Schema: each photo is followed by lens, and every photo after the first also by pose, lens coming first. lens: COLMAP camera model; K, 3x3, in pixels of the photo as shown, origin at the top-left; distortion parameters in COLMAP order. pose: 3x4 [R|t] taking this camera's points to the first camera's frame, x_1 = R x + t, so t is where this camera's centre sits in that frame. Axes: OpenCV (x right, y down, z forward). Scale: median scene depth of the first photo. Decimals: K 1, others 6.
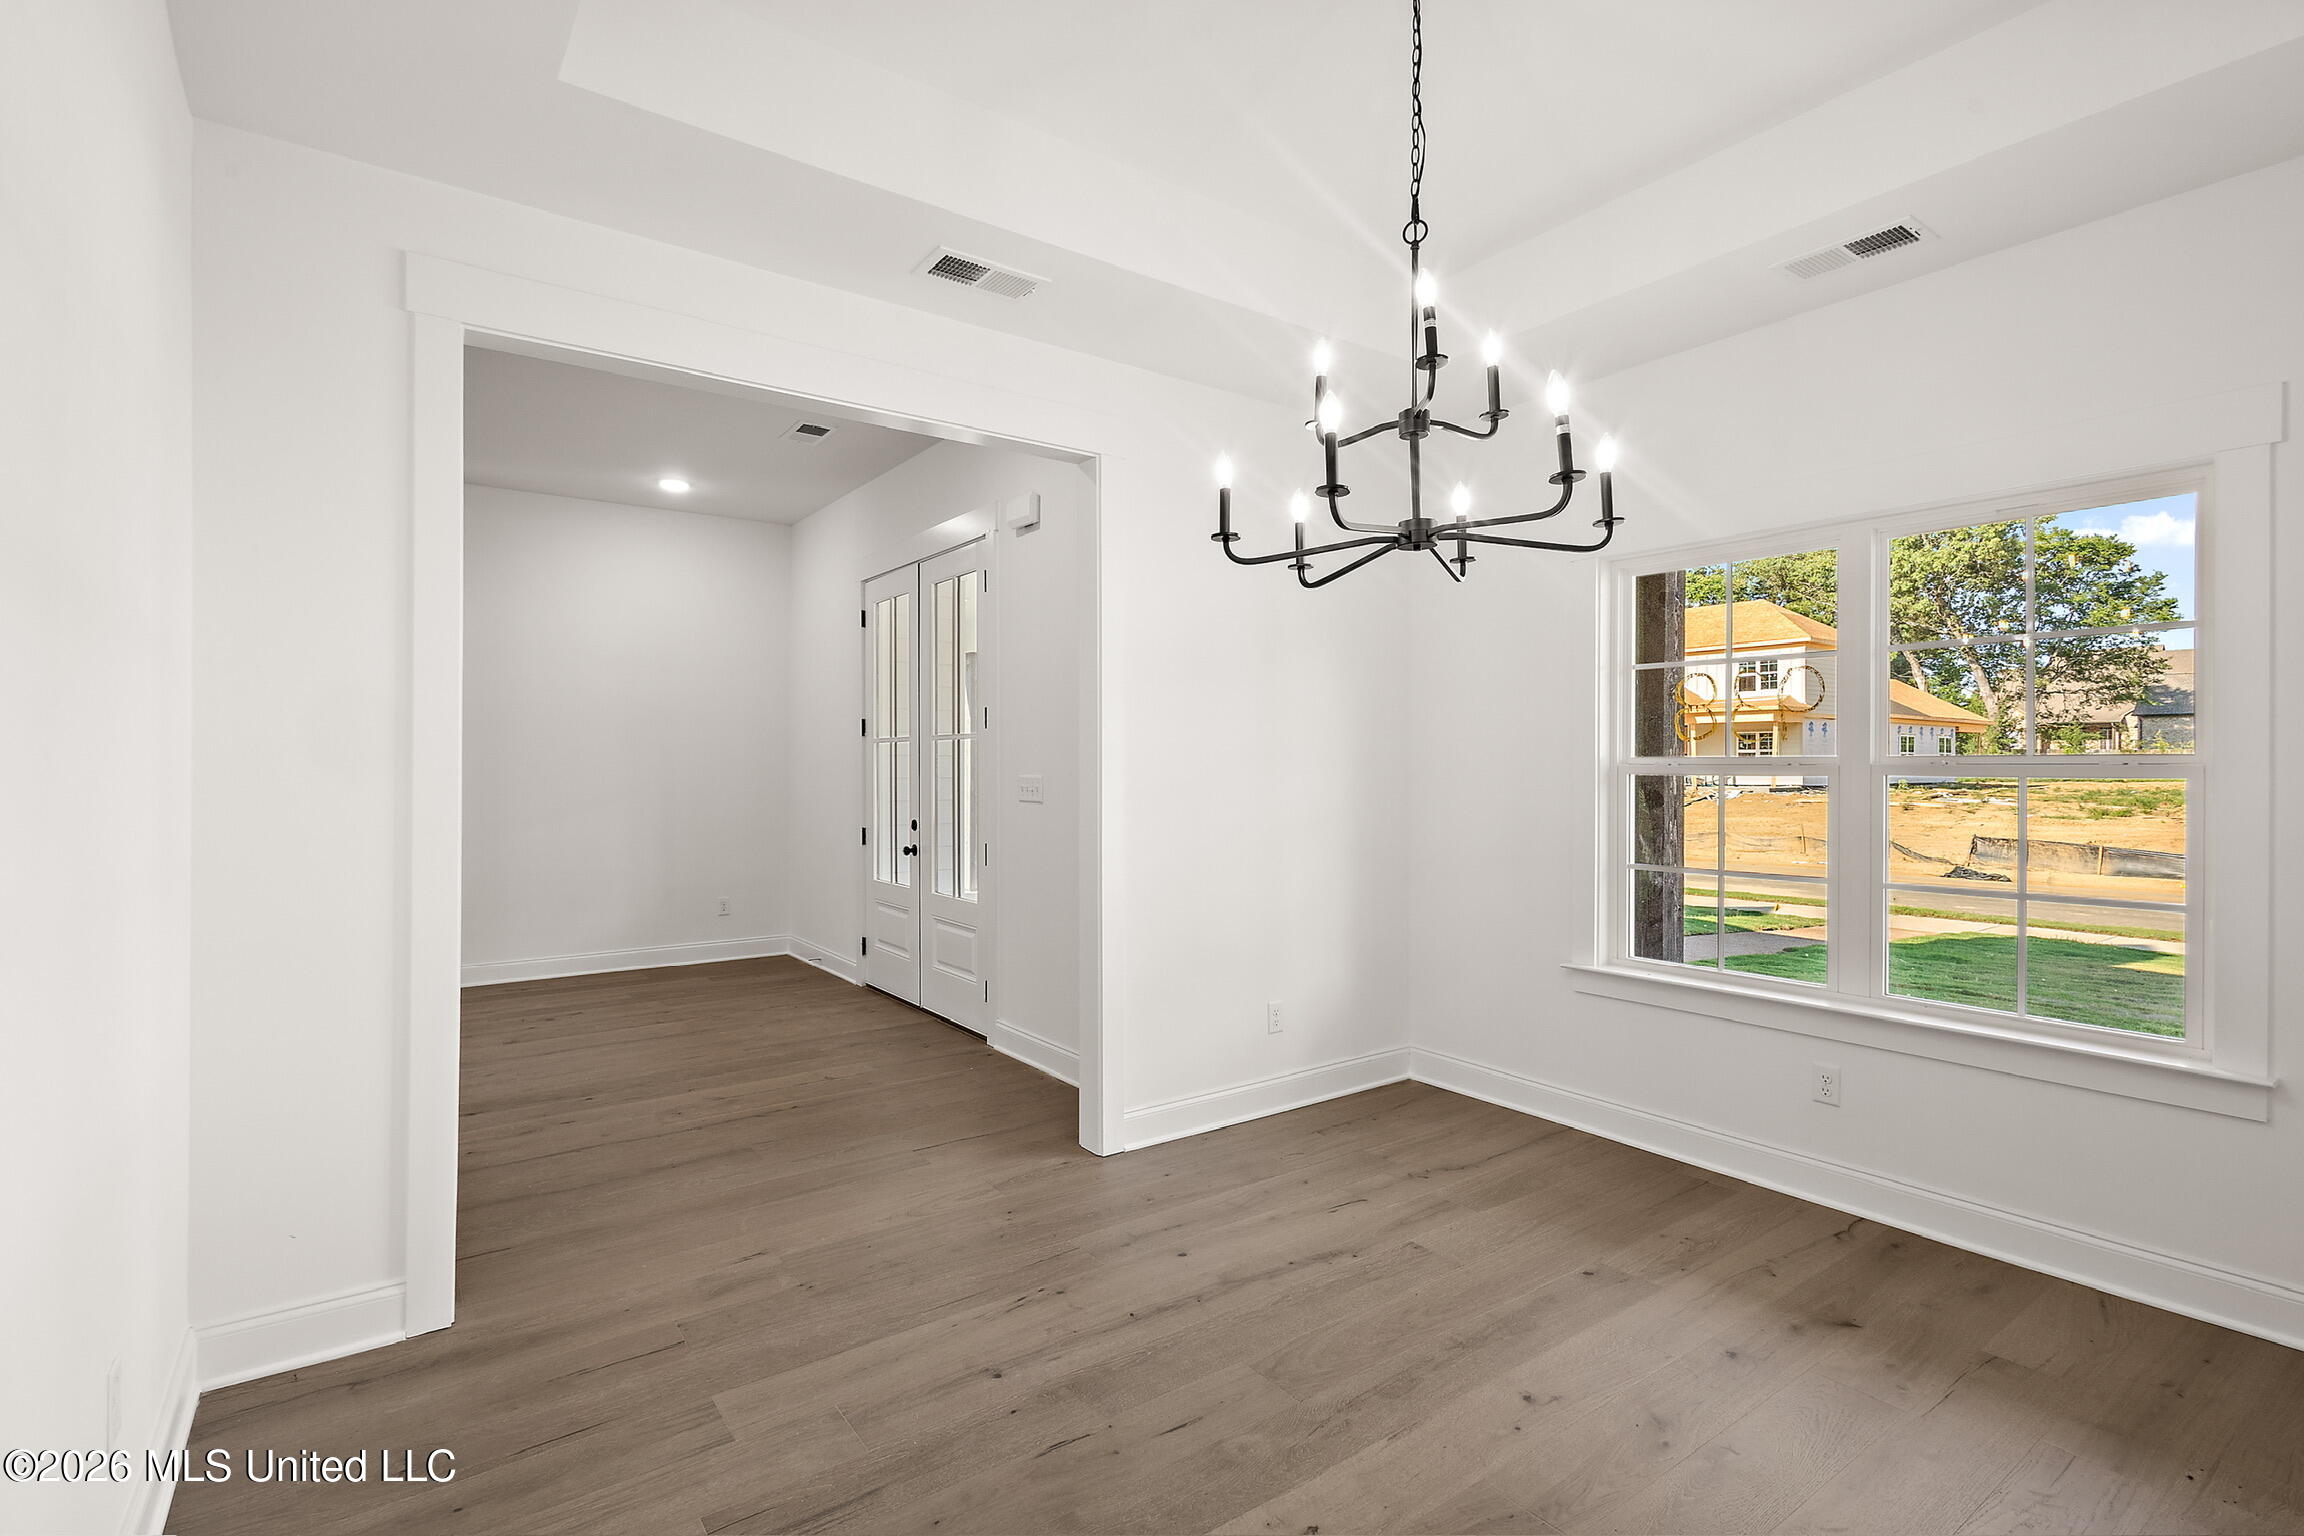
lens RADIAL K [[1079.1, 0, 1152.0], [0, 1079.1, 766.6], [0, 0, 1]] dist [0.009781, 0.000031]
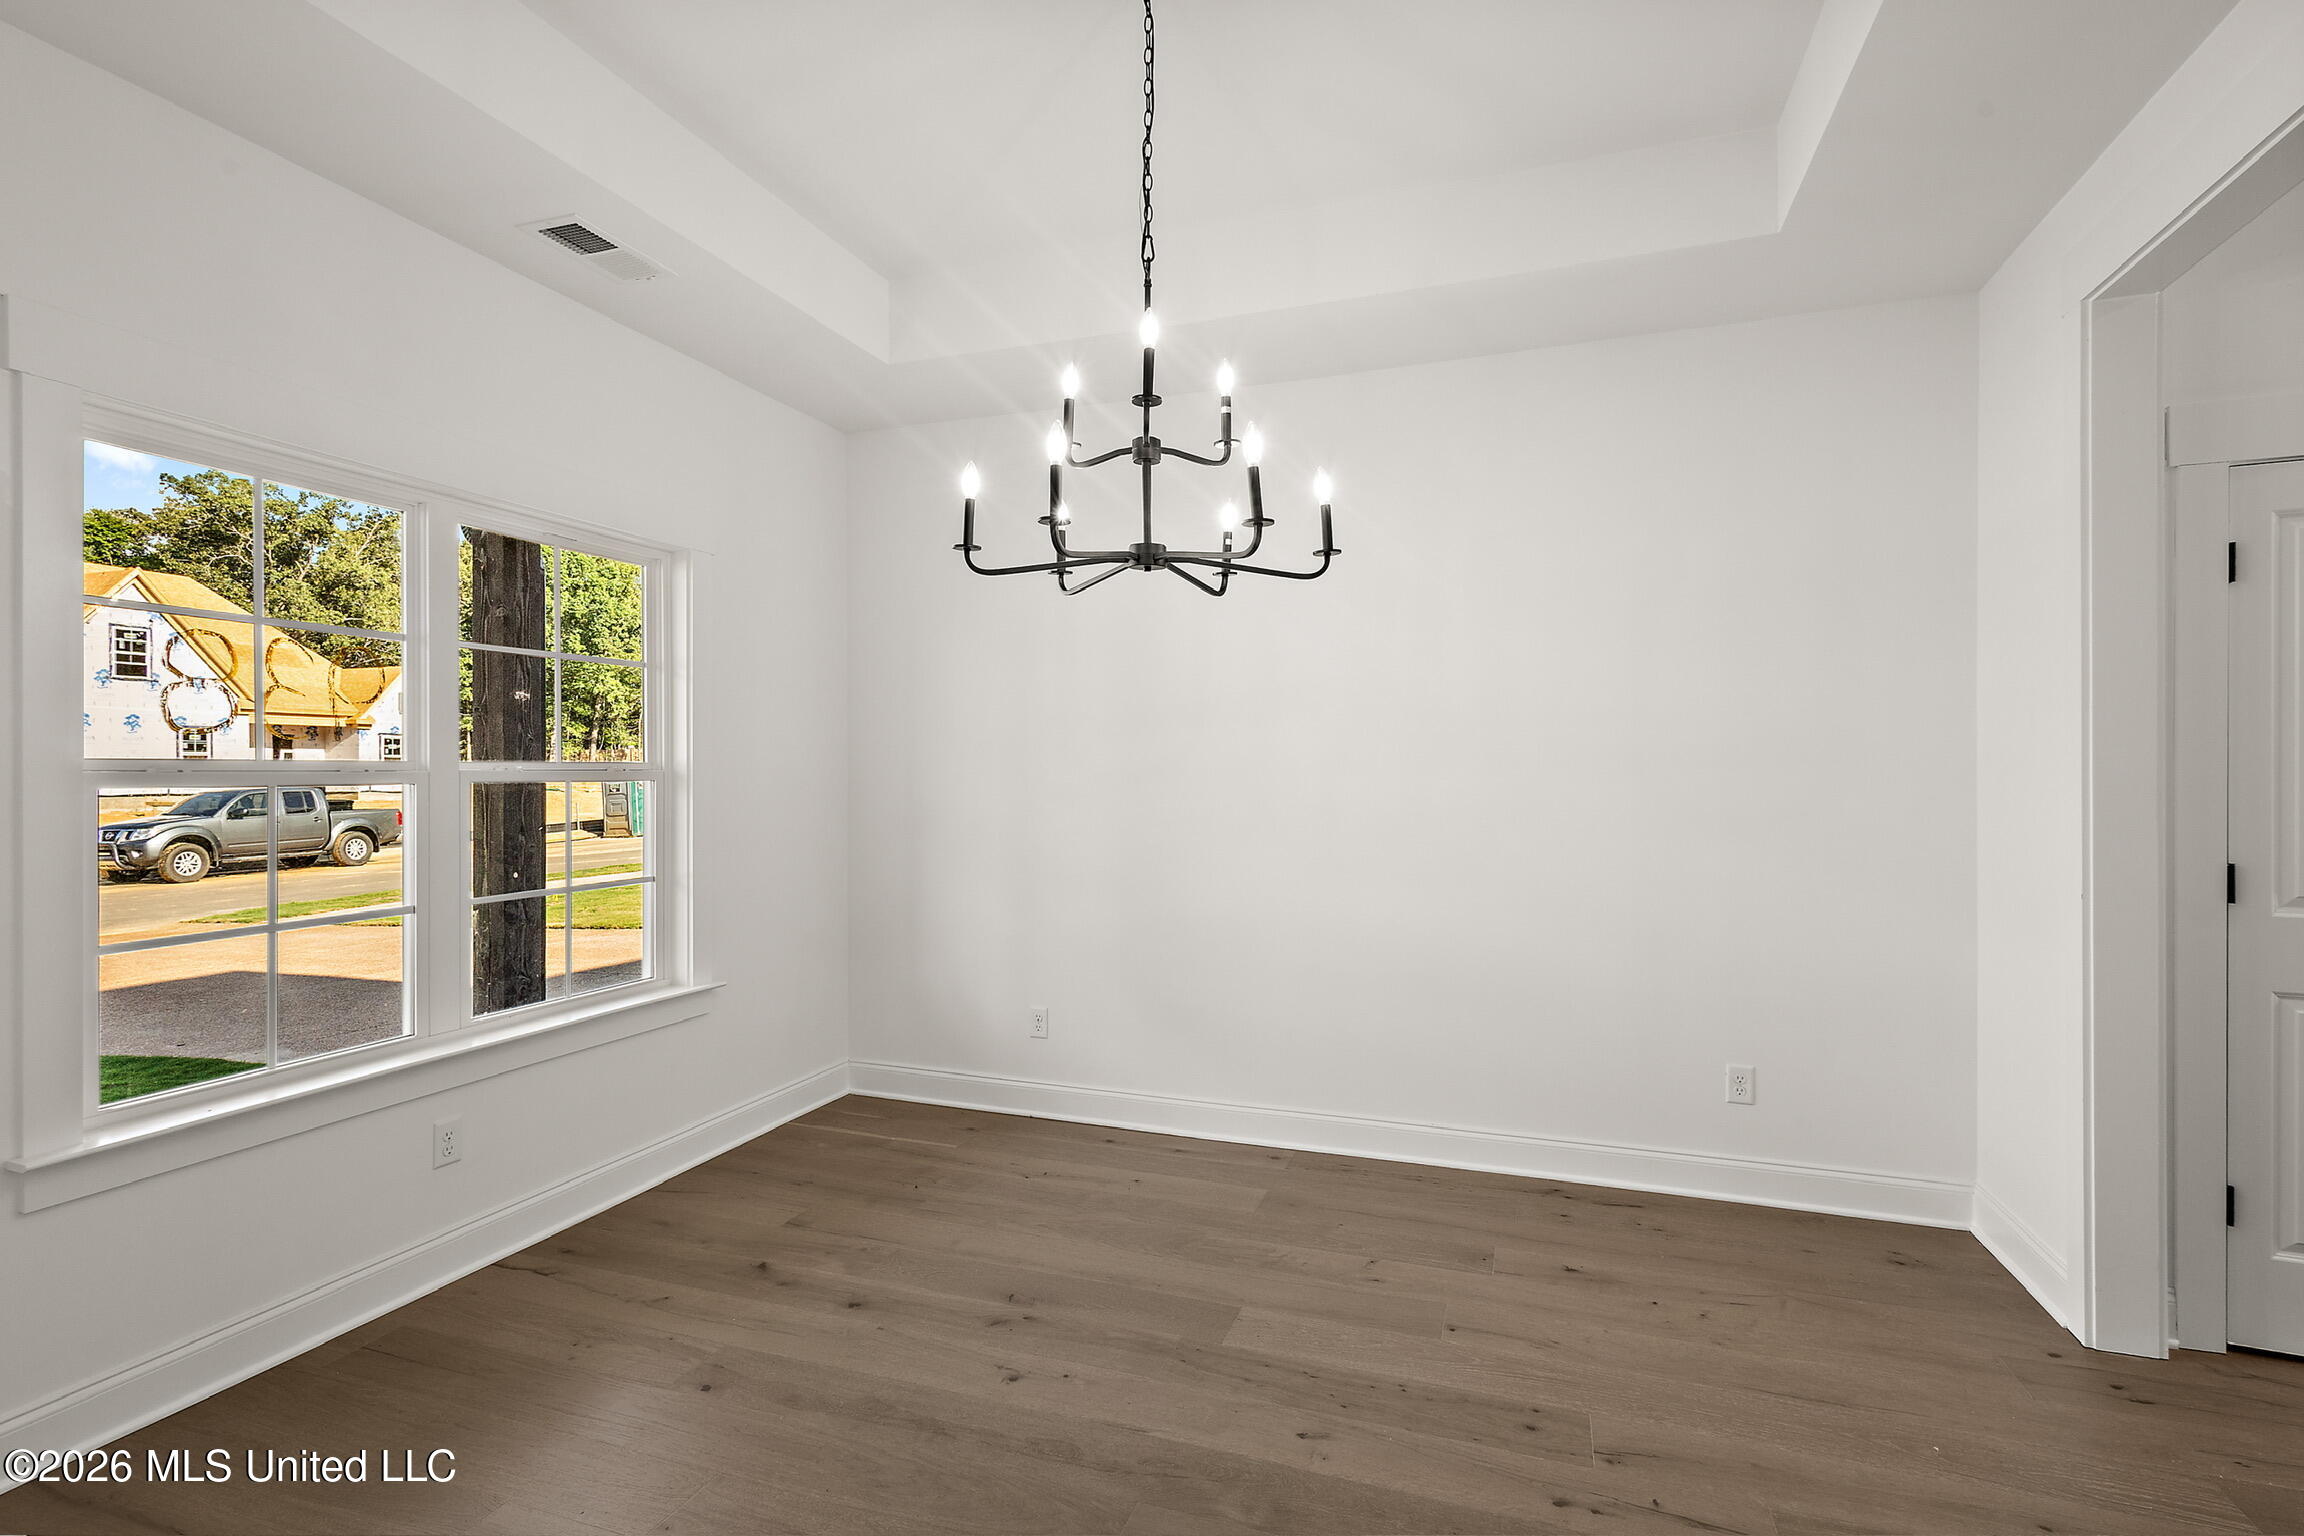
lens RADIAL K [[1079.1, 0, 1152.0], [0, 1079.1, 766.6], [0, 0, 1]] dist [0.009781, 0.000031]
pose [[-0.567412, 0.003108, 0.823428, -0.568057], [0.003487, 0.999993, -0.001372, -0.003038], [-0.823426, 0.002093, -0.567419, 1.431711]]
